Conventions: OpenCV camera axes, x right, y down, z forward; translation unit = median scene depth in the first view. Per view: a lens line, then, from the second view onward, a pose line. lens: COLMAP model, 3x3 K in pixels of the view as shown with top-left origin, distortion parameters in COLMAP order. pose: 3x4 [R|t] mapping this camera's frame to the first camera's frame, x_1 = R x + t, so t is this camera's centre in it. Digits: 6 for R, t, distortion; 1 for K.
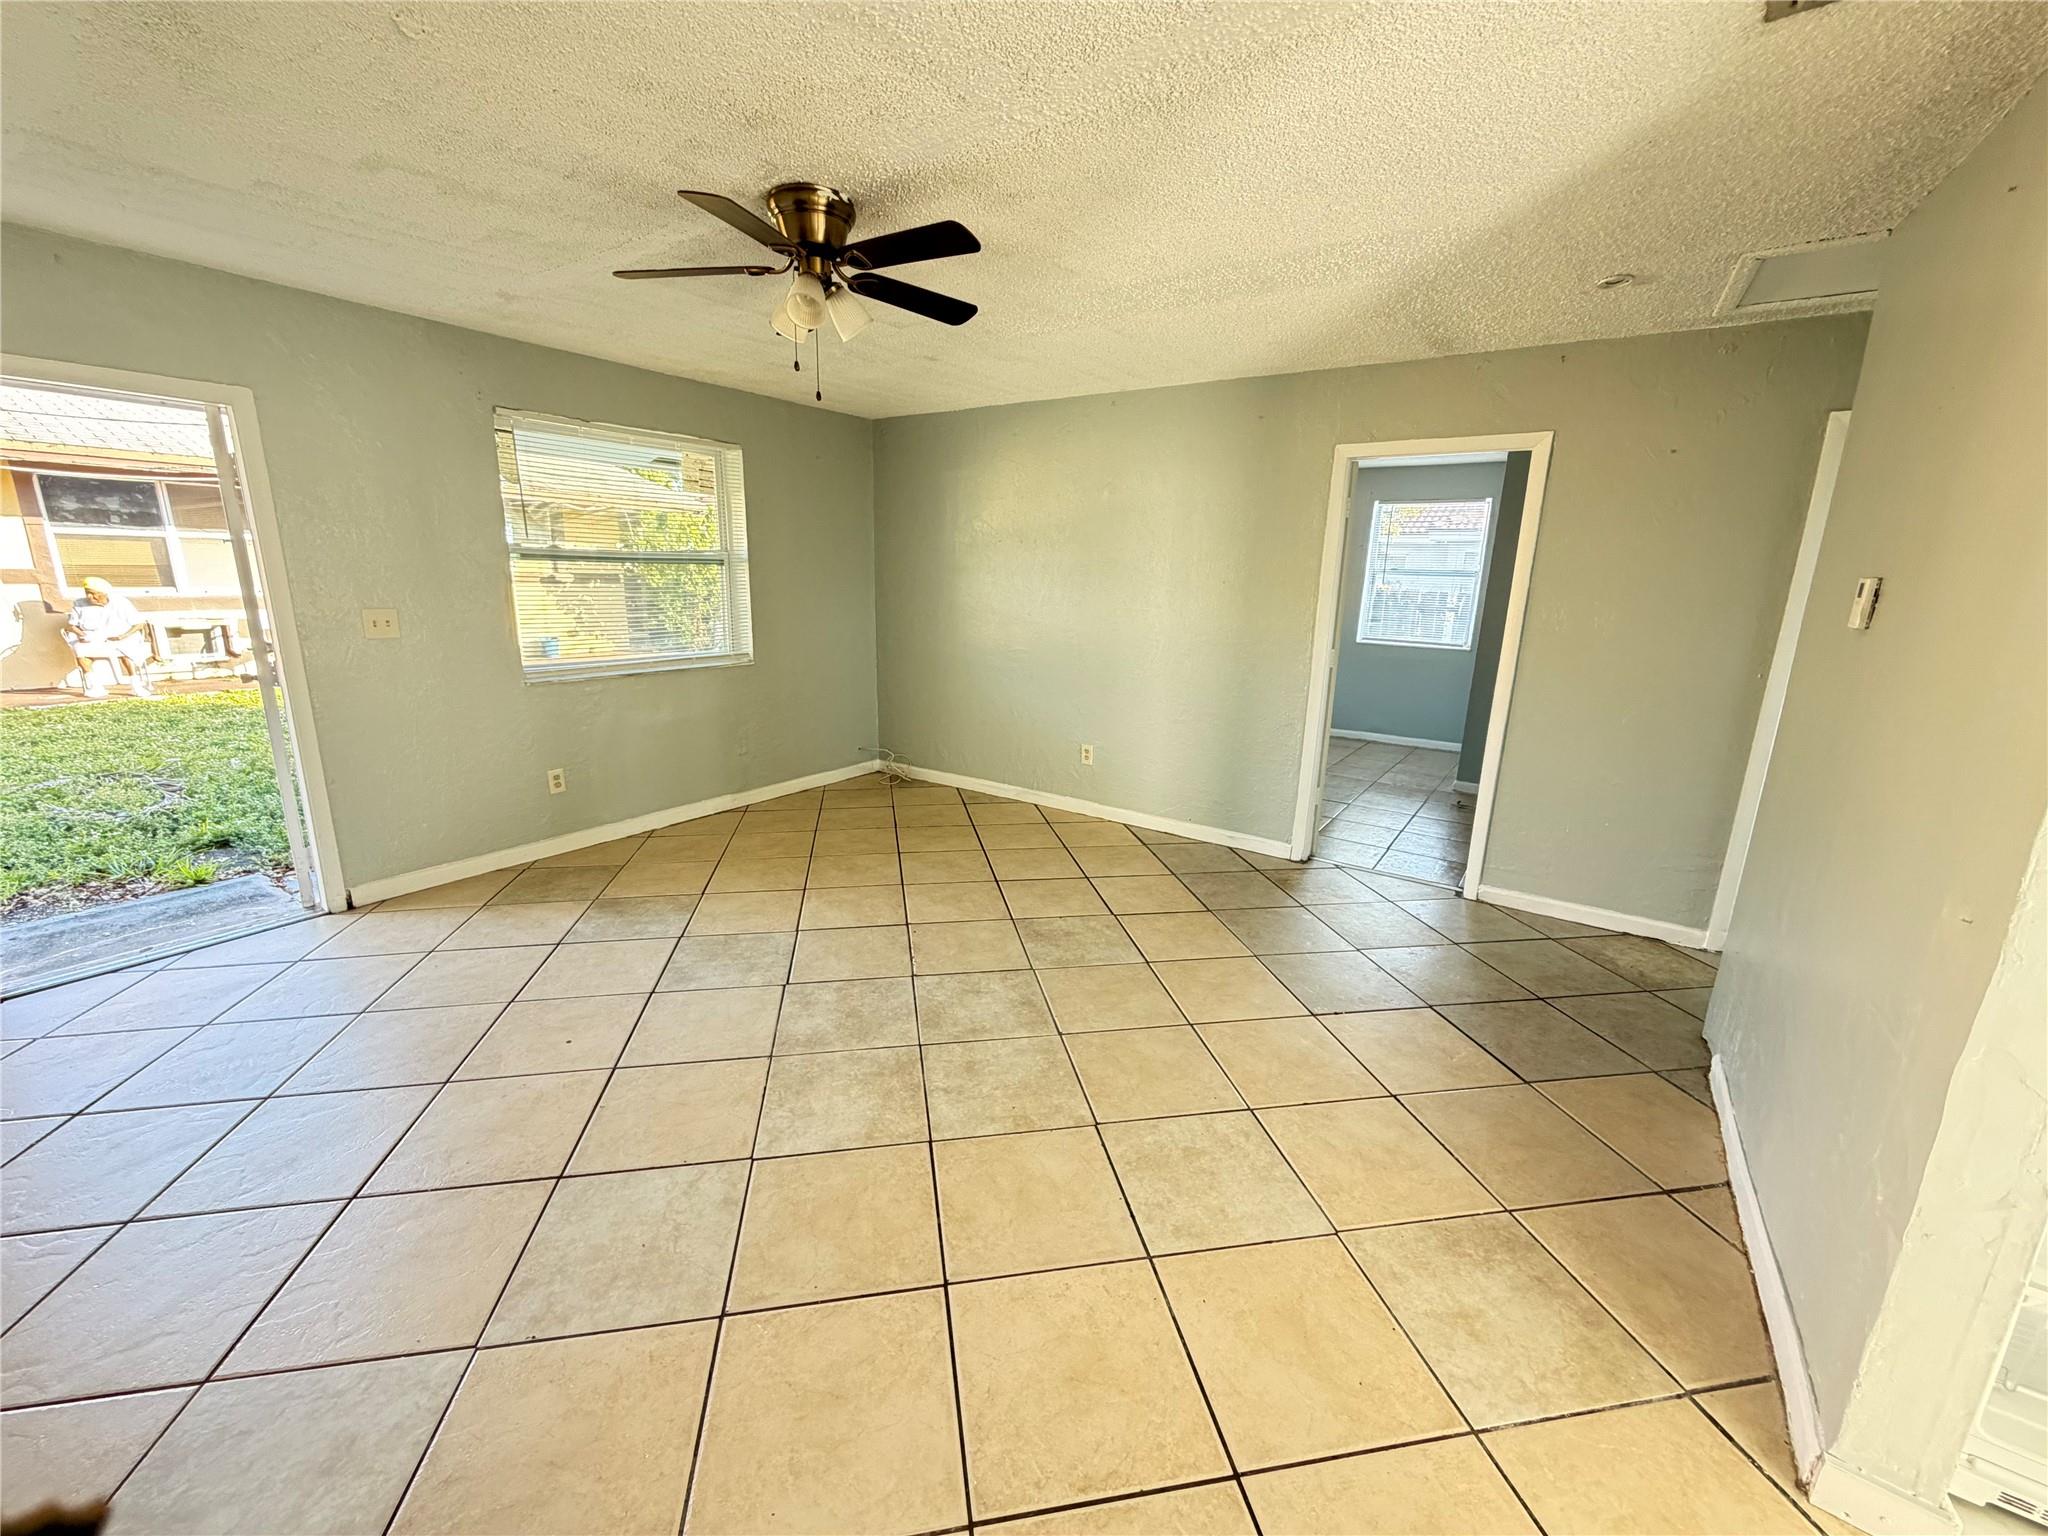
lens RADIAL K [[816.1, 0, 1022.6], [0, 816.1, 769.3], [0, 0, 1]] dist [0.001936, -0.000030]
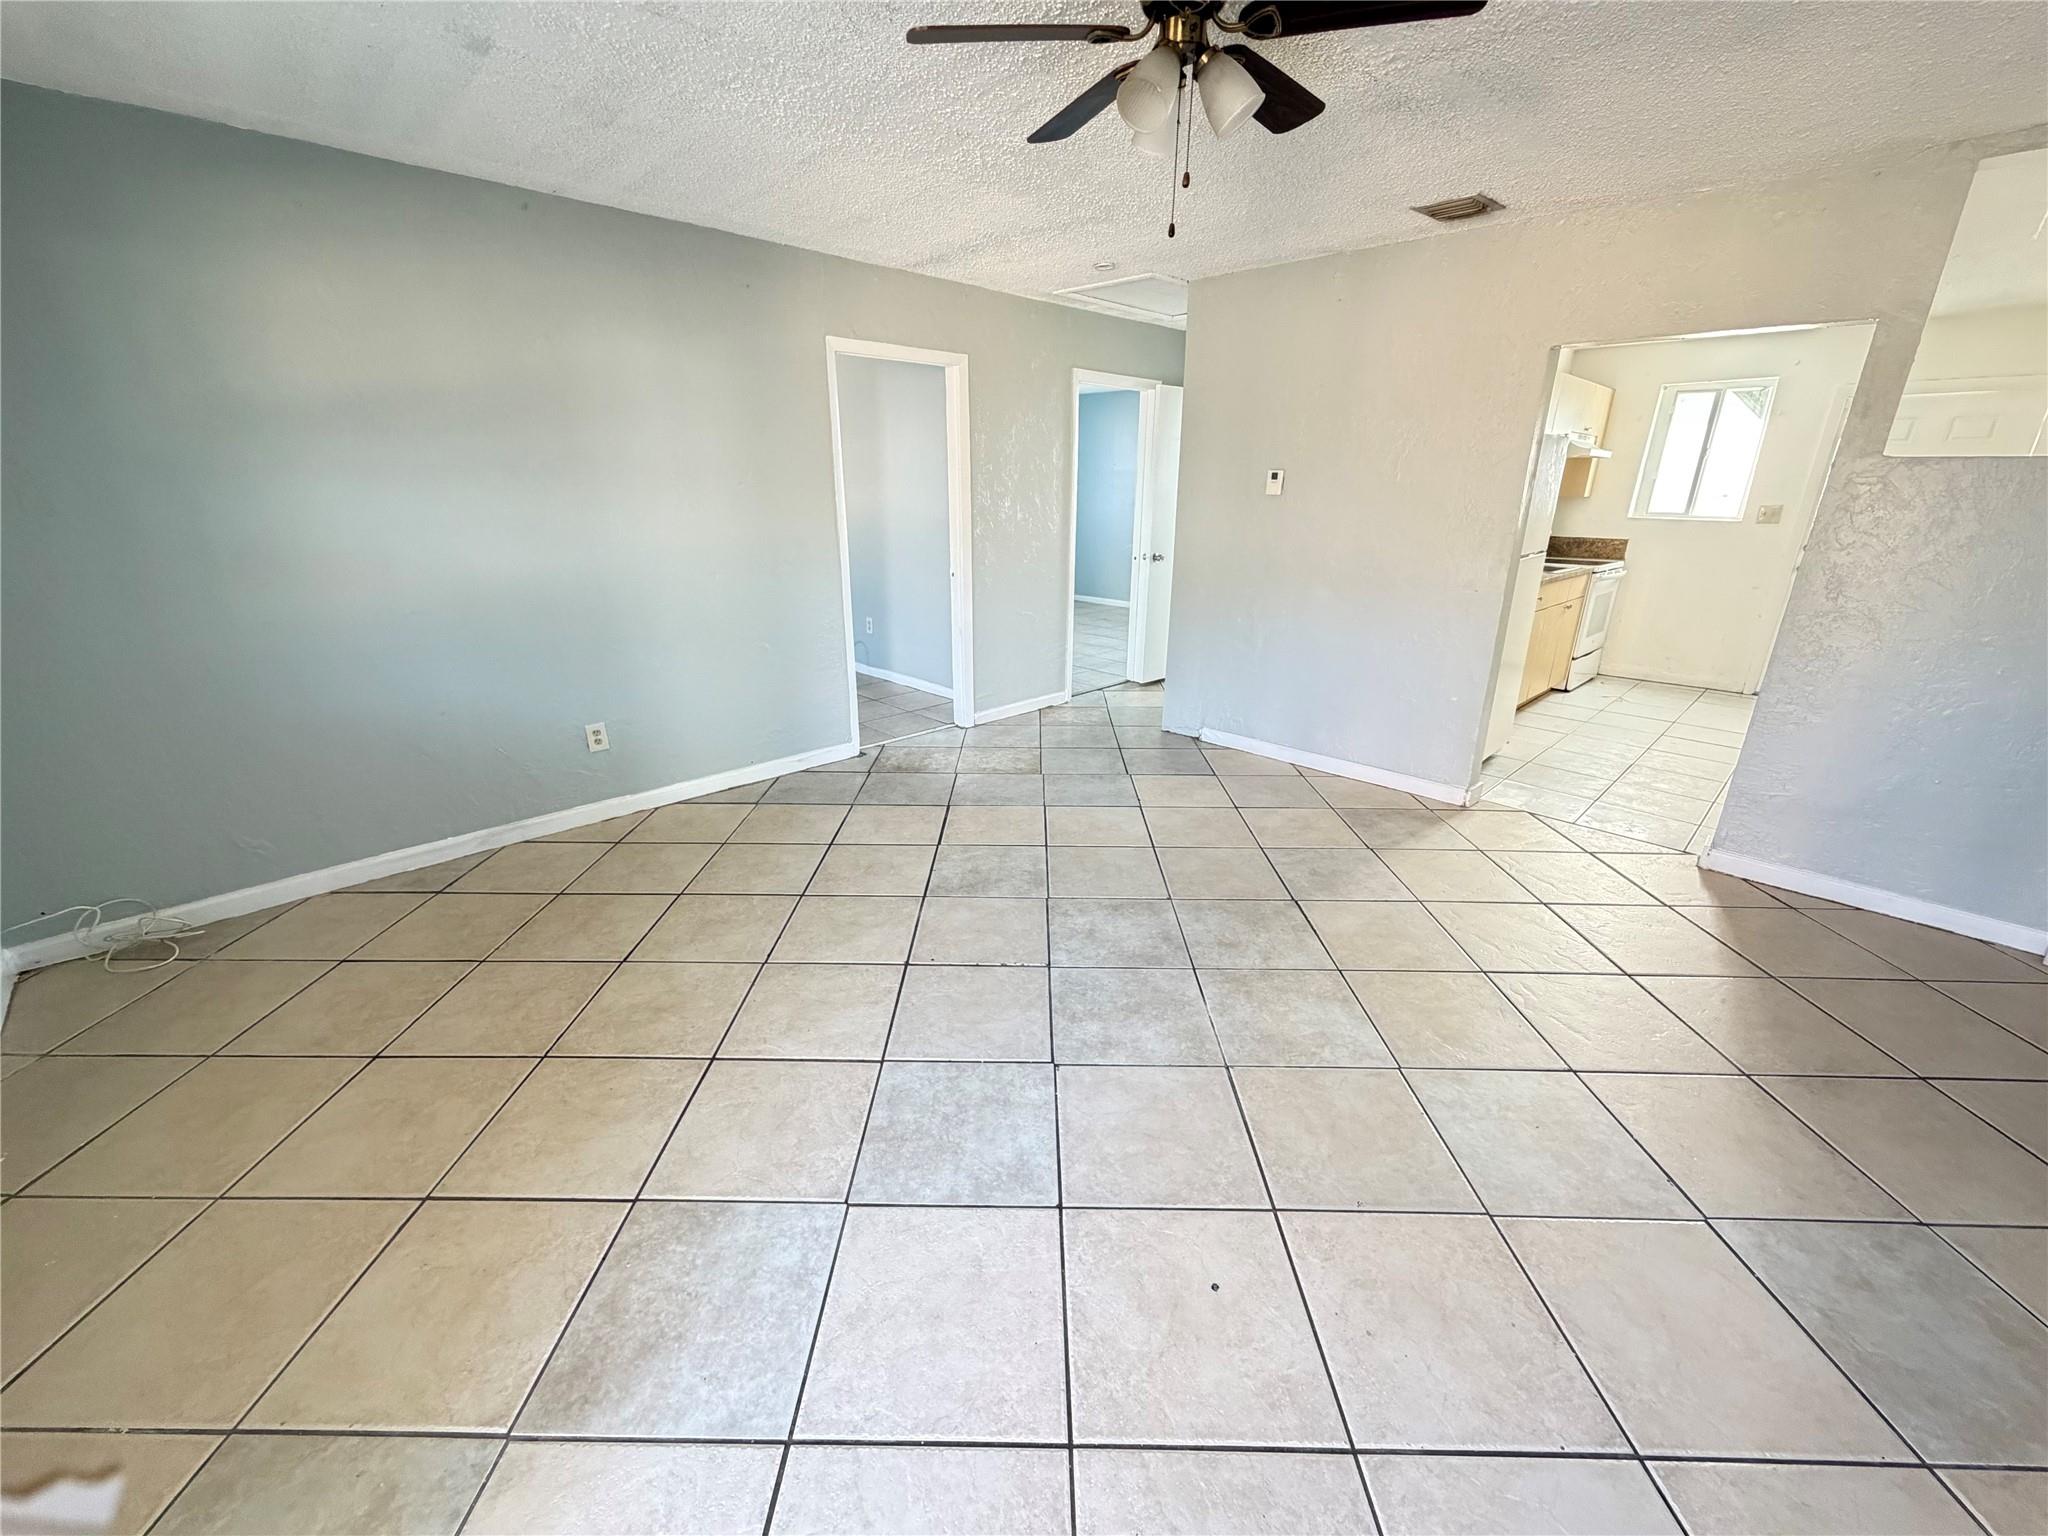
lens RADIAL K [[816.1, 0, 1029.1], [0, 816.1, 758.2], [0, 0, 1]] dist [0.001936, -0.000030]
pose [[0.192107, -0.341241, 0.920135, -0.652810], [0.234415, 0.926414, 0.294629, -0.156962], [-0.952966, 0.159093, 0.257963, 0.592011]]
